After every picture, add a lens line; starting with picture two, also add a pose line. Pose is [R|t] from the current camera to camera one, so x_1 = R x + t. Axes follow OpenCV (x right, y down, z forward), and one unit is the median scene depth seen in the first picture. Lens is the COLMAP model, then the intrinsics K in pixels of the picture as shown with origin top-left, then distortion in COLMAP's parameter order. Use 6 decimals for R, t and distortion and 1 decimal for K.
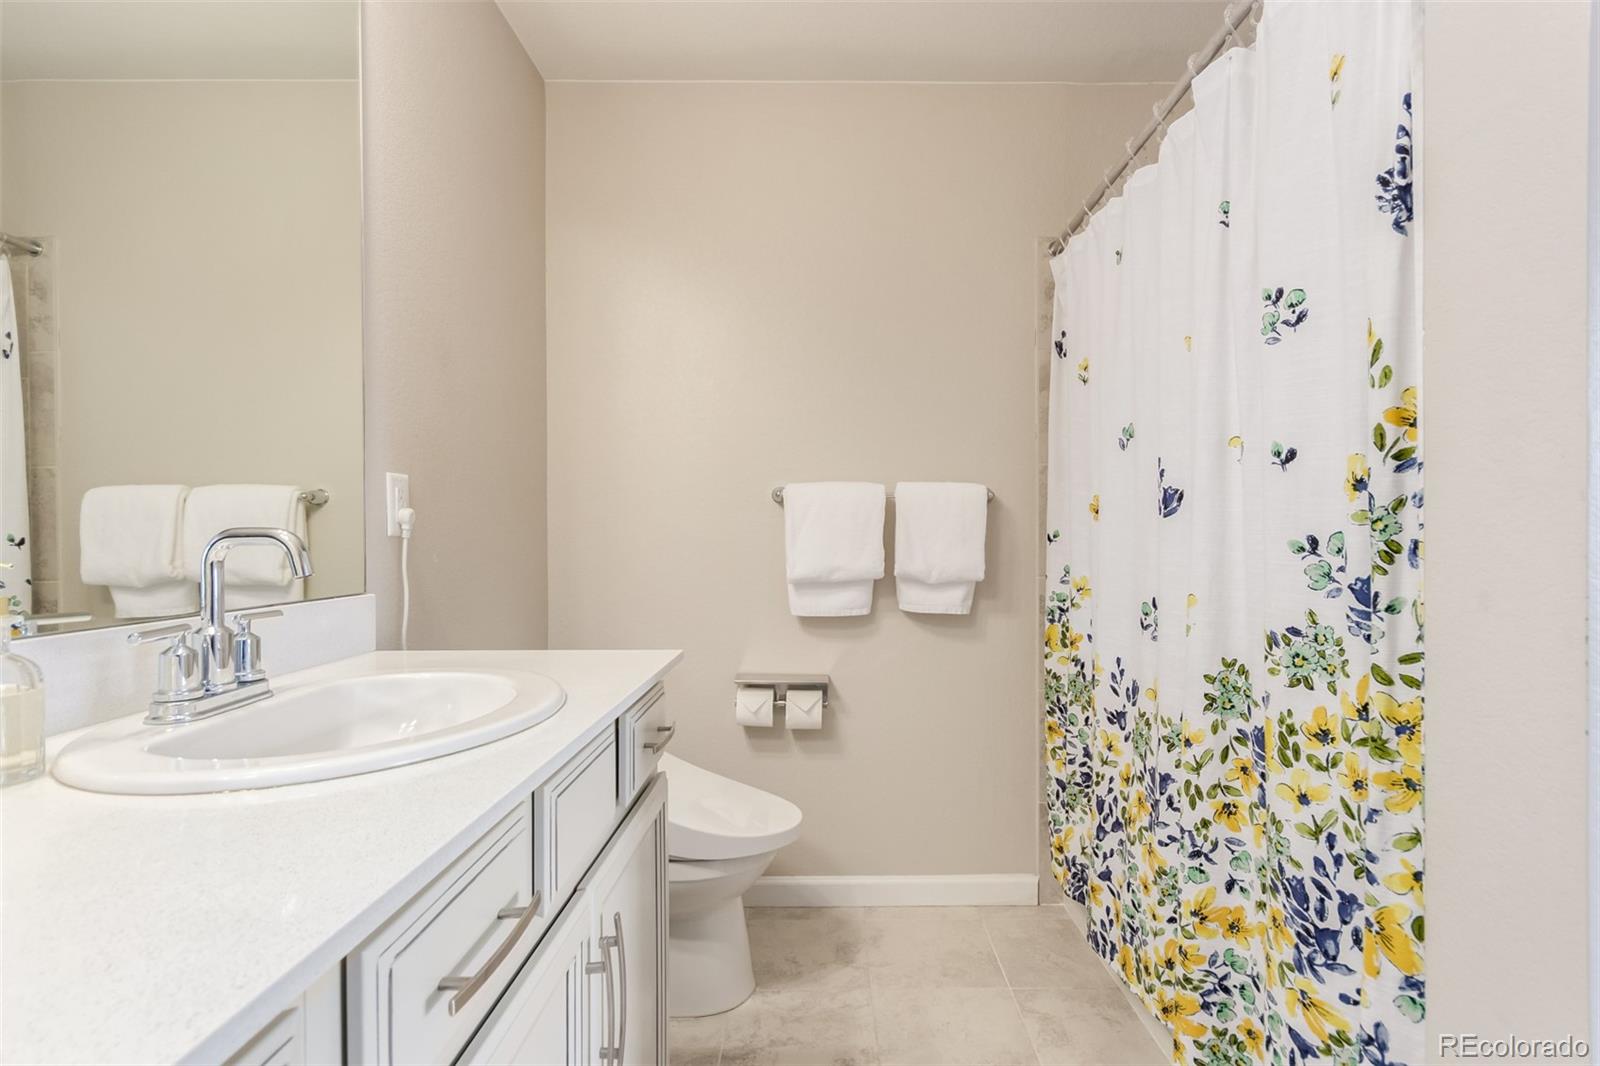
lens RADIAL K [[779.4, 0, 803.1], [0, 779.4, 539.4], [0, 0, 1]] dist [0.002476, -0.000116]
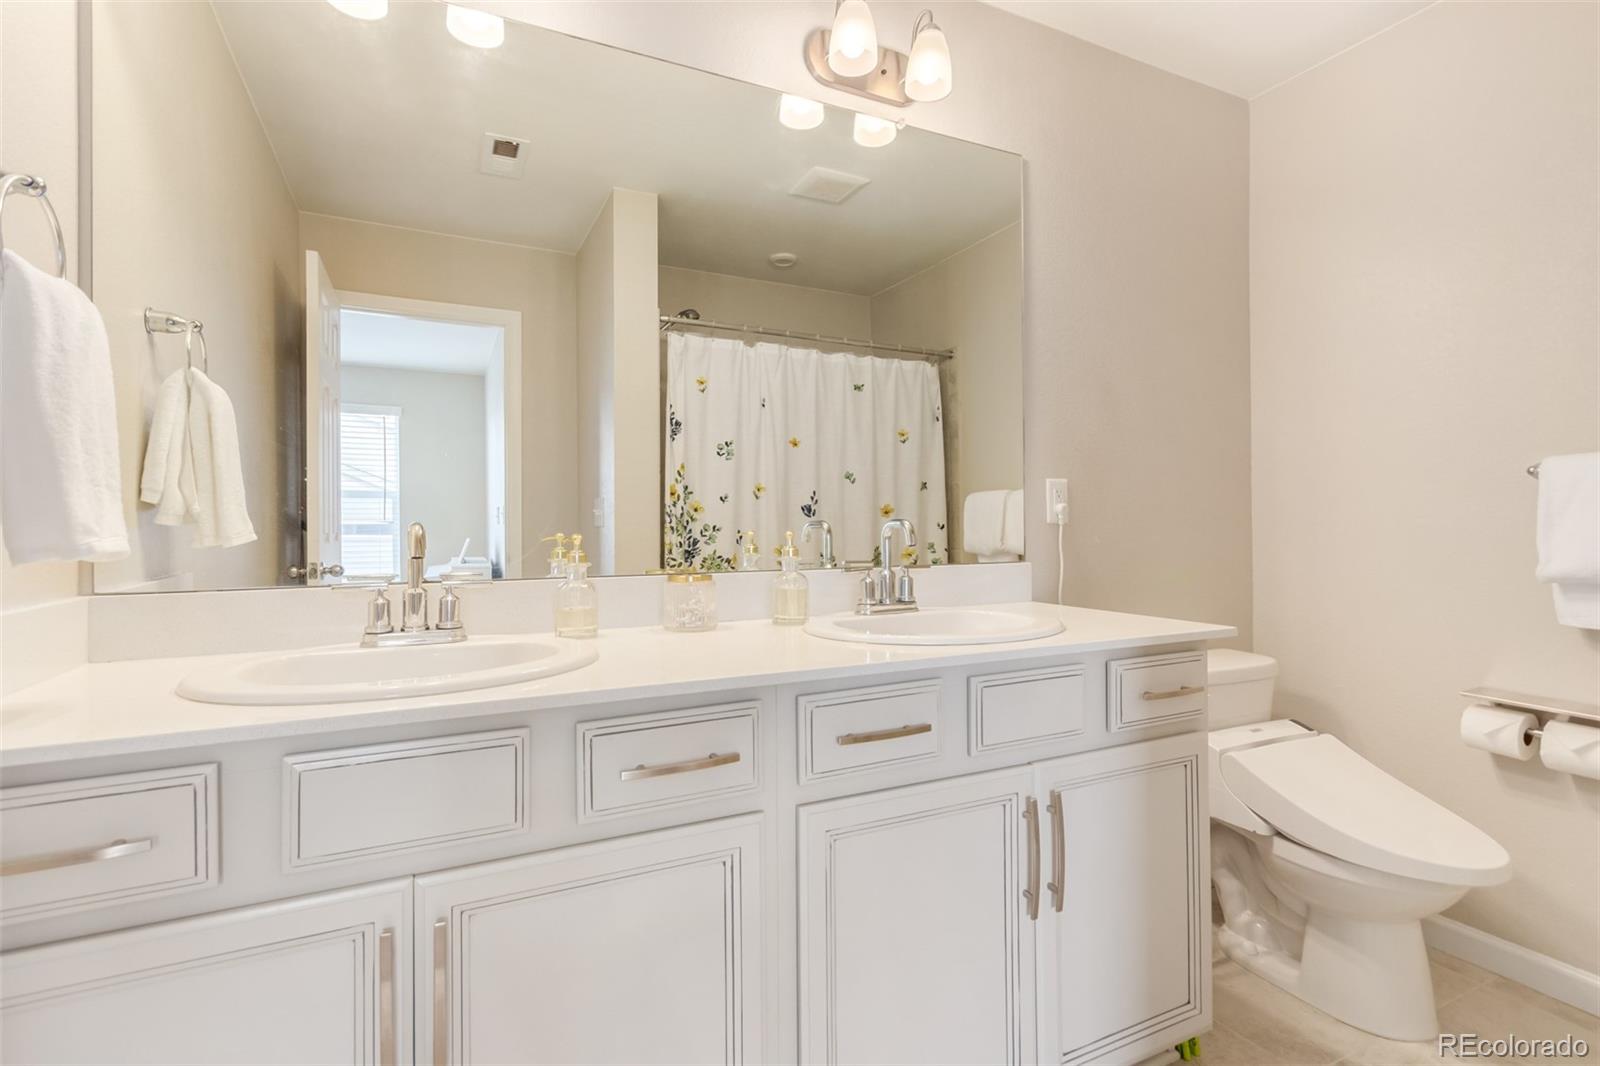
lens RADIAL K [[779.4, 0, 804.9], [0, 779.4, 523.3], [0, 0, 1]] dist [0.002476, -0.000116]
pose [[0.421251, -0.001663, -0.906943, 0.433333], [0.000076, 0.999998, -0.001799, -0.001328], [0.906944, 0.000688, 0.421250, -0.005517]]
